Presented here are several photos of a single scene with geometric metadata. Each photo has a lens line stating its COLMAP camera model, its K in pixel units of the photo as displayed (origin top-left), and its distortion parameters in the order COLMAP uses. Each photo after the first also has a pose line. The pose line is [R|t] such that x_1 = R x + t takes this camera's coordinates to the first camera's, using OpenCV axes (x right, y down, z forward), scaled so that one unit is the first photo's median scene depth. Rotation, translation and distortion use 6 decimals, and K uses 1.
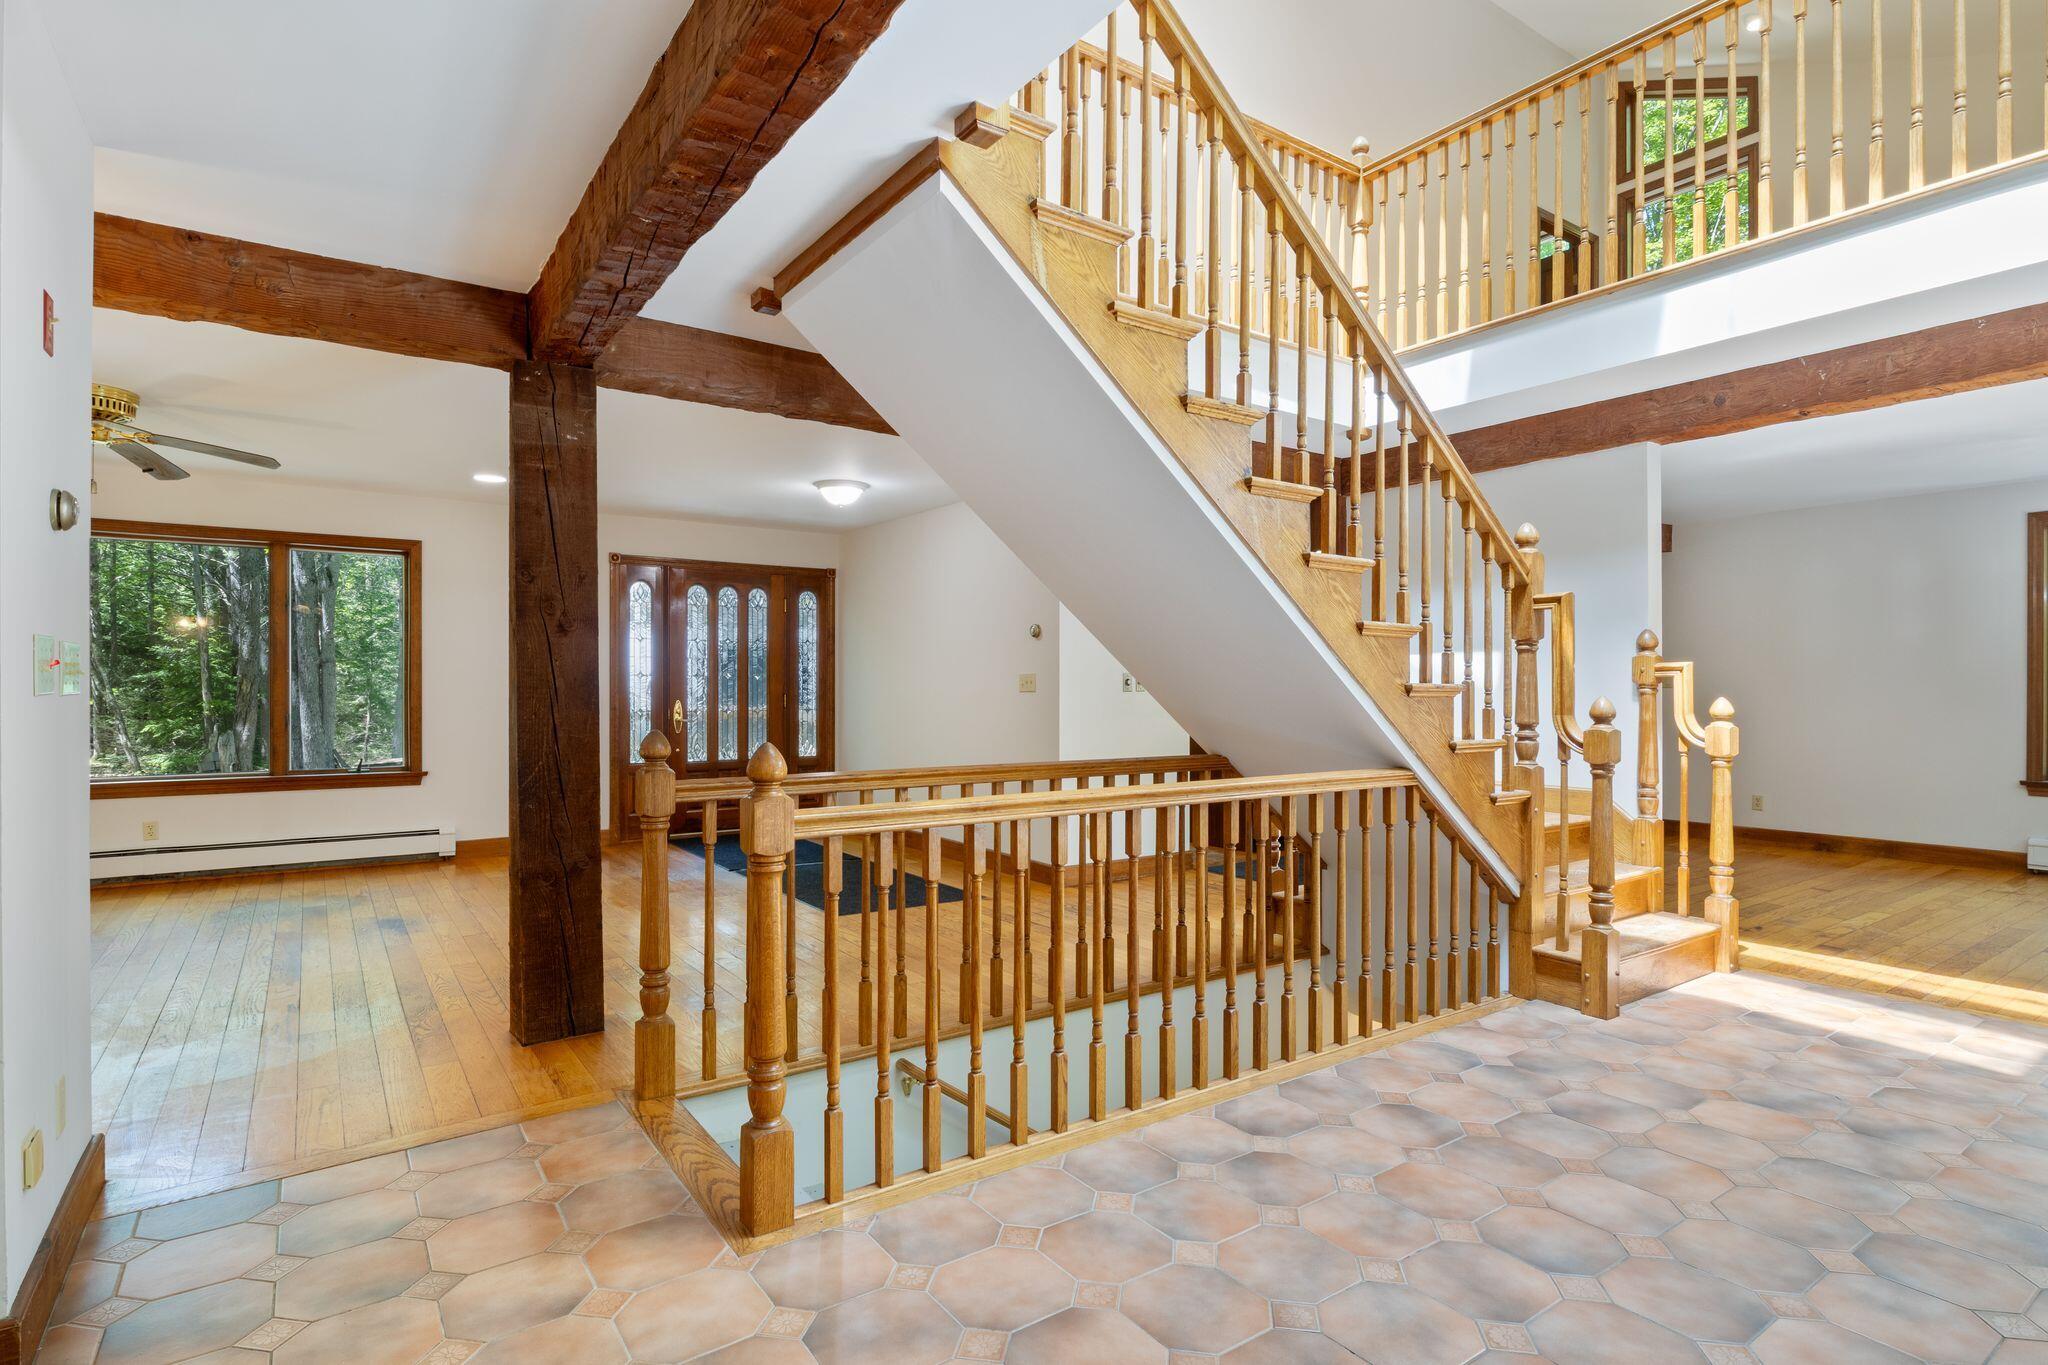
lens RADIAL K [[1026.4, 0, 1016.6], [0, 1026.4, 690.9], [0, 0, 1]] dist [-0.005580, -0.001283]
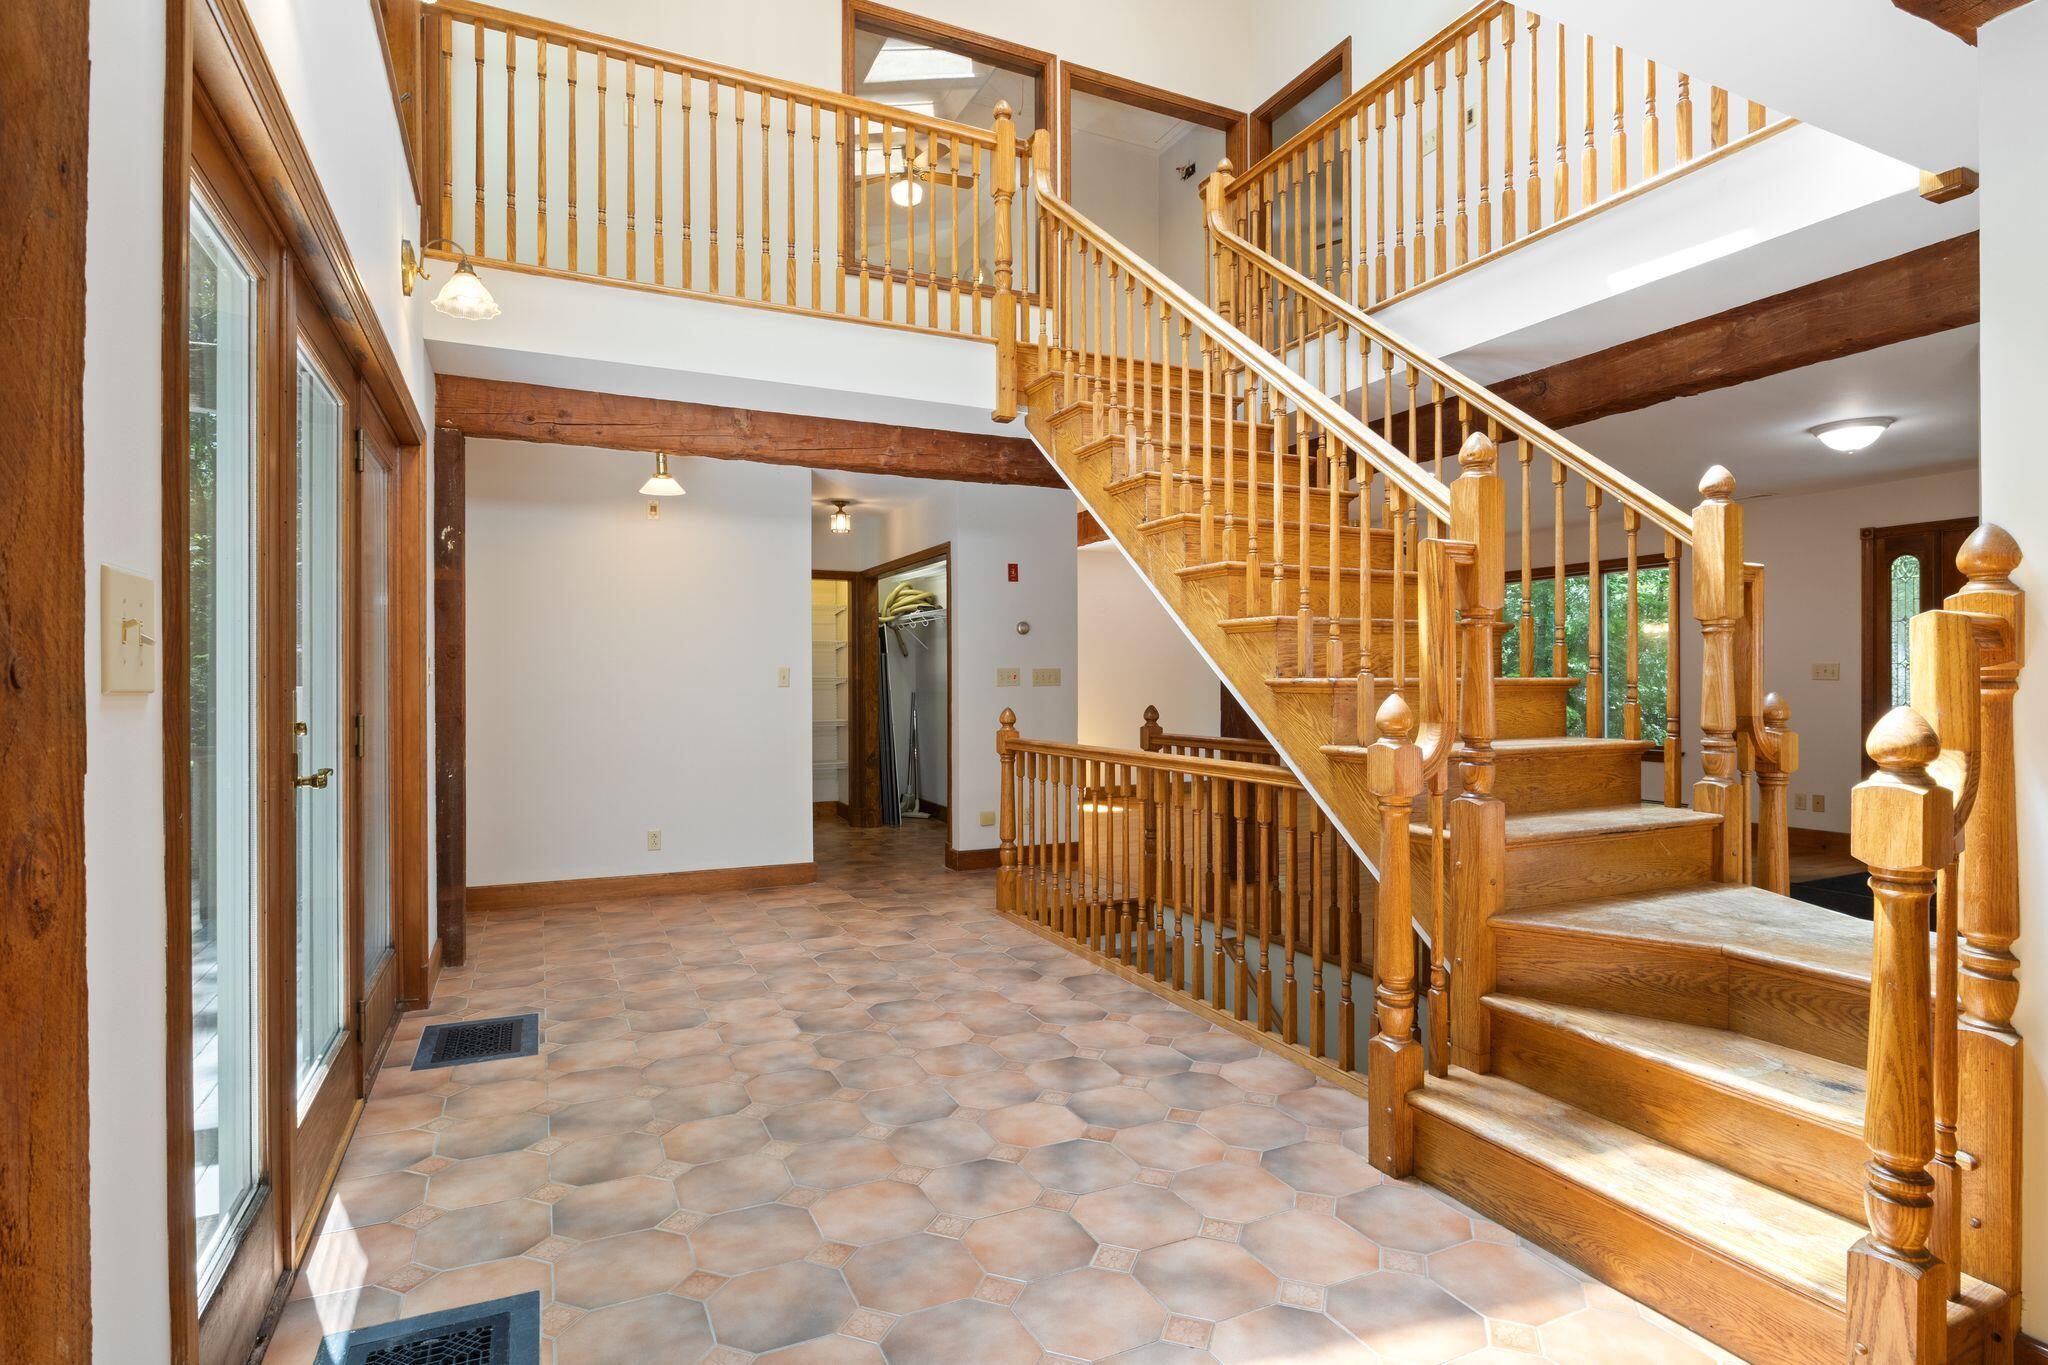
lens RADIAL K [[1052.9, 0, 1019.2], [0, 1052.9, 679.6], [0, 0, 1]] dist [-0.003164, -0.000264]
pose [[-0.174135, -0.003812, -0.984714, 1.671262], [-0.002196, 0.999992, -0.003483, -0.001524], [0.984719, 0.001555, -0.174142, 1.132041]]
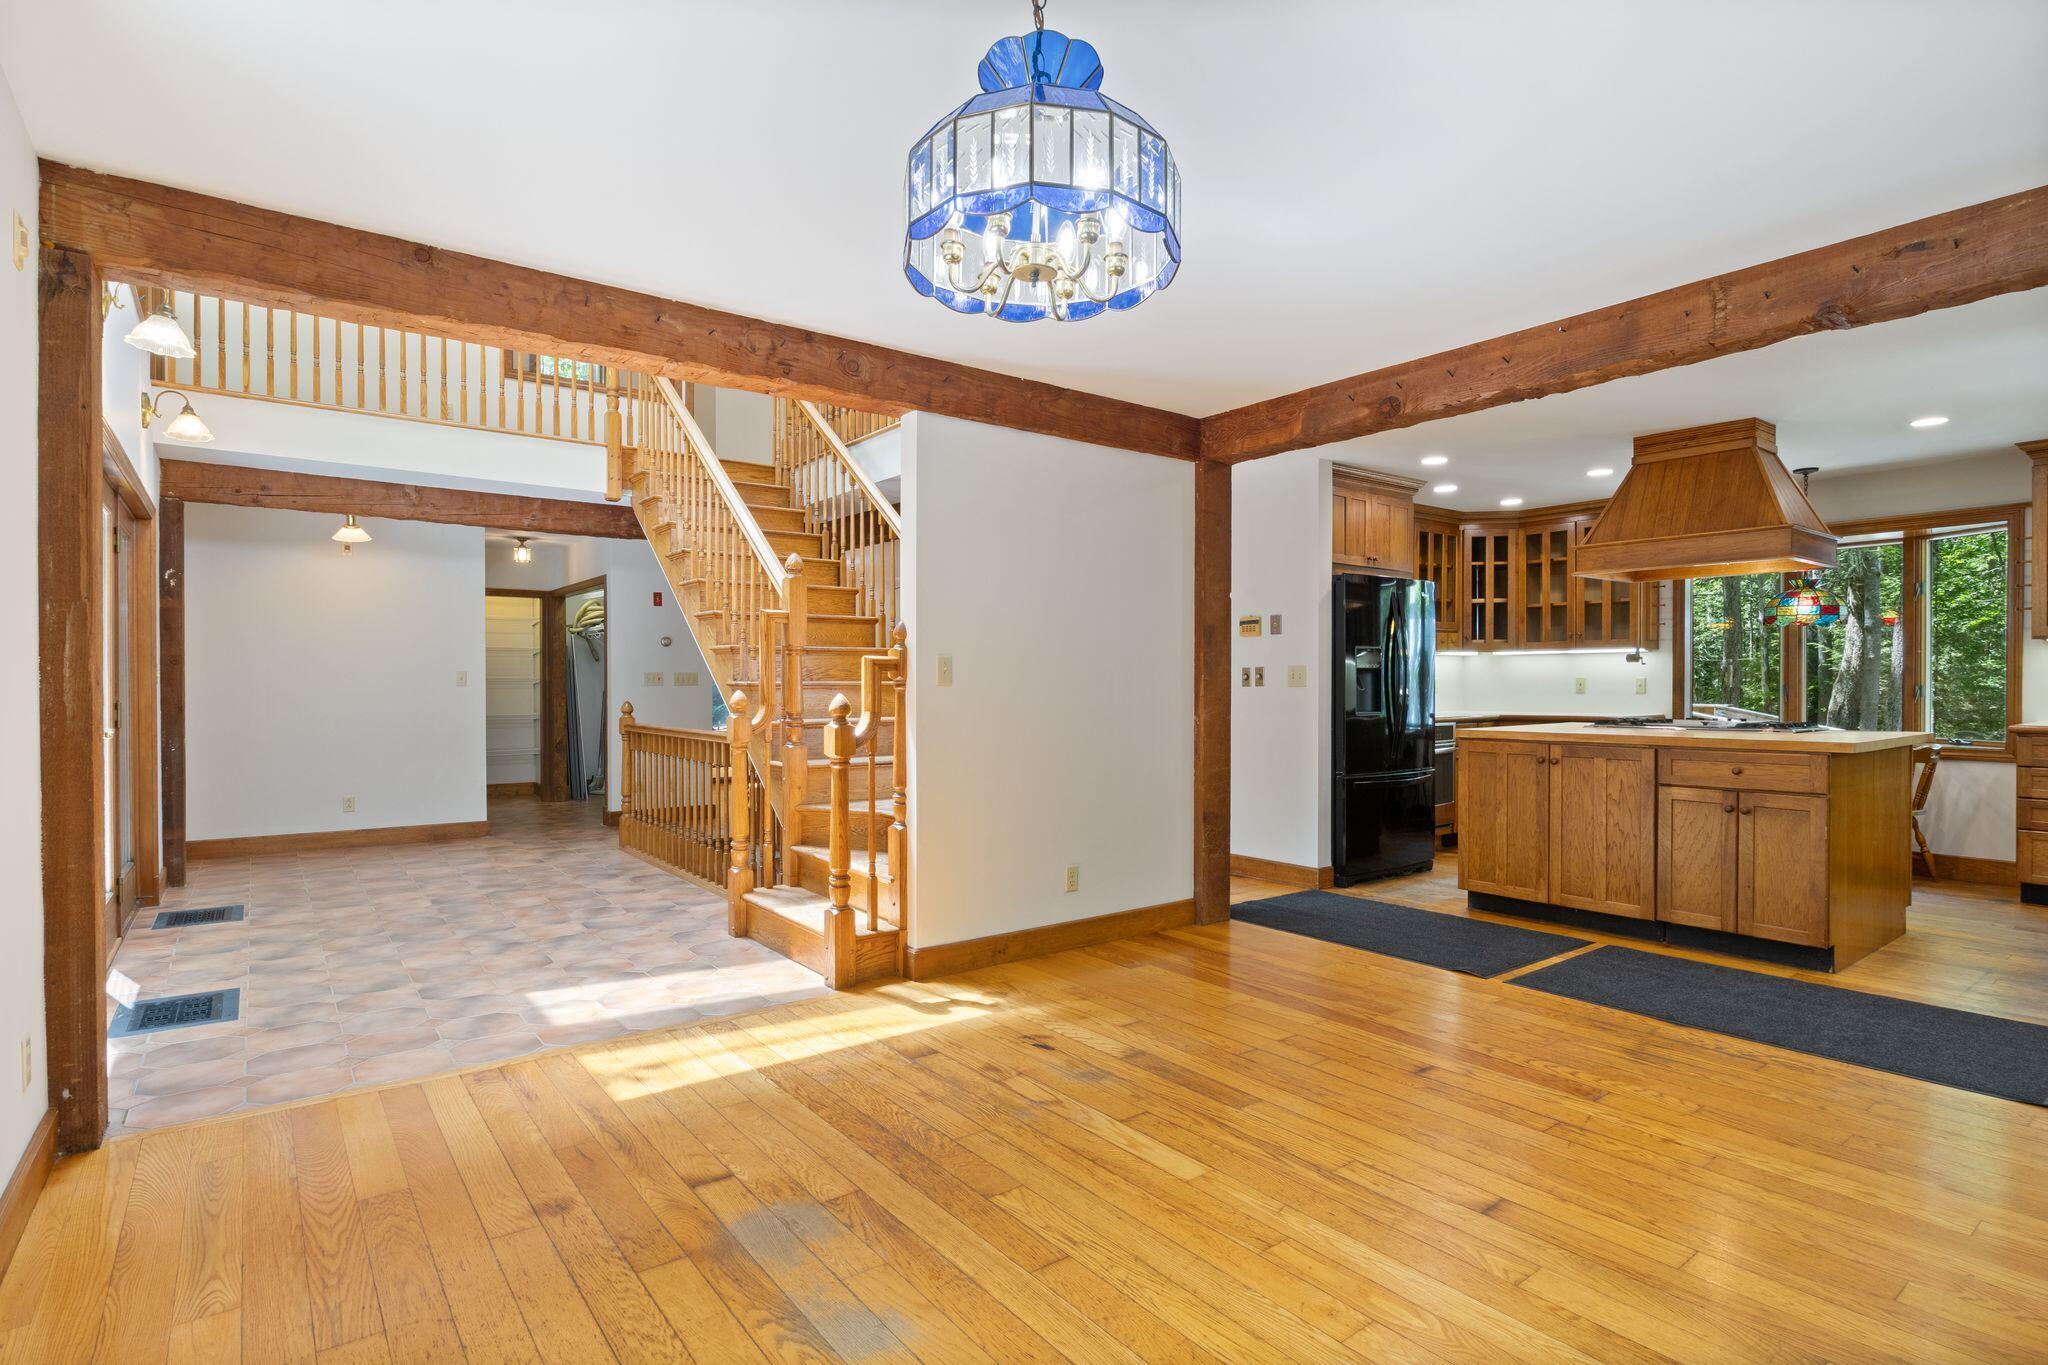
lens RADIAL K [[1026.4, 0, 1016.6], [0, 1026.4, 690.9], [0, 0, 1]] dist [-0.005580, -0.001283]
pose [[0.035386, 0.006039, -0.999355, 2.438458], [-0.005429, 0.999968, 0.005850, -0.004373], [0.999359, 0.005219, 0.035418, 1.685263]]
